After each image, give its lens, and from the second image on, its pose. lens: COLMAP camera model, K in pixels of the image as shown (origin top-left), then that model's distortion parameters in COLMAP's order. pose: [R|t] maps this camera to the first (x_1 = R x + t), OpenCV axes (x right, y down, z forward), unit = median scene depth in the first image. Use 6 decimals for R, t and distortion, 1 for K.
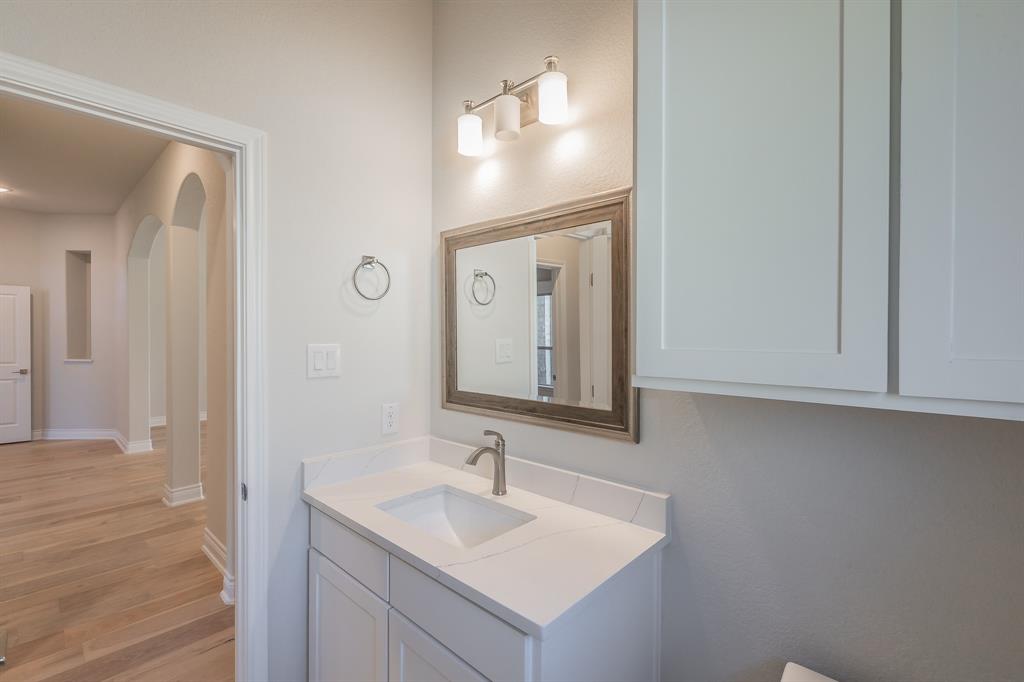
lens RADIAL K [[441.4, 0, 506.4], [0, 441.4, 337.1], [0, 0, 1]] dist [0.002368, 0.000193]
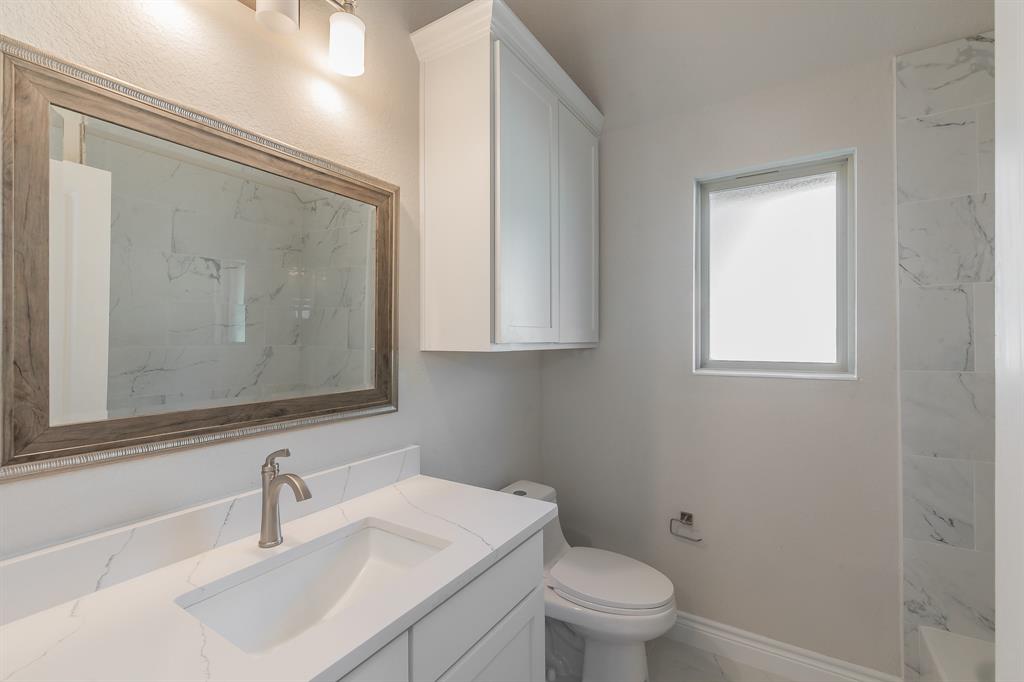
lens RADIAL K [[441.4, 0, 506.4], [0, 441.4, 337.1], [0, 0, 1]] dist [0.002368, 0.000193]
pose [[-0.159525, 0.000813, 0.987194, -0.843746], [0.003630, 0.999993, -0.000237, 0.046558], [-0.987187, 0.003546, -0.159527, 0.858308]]
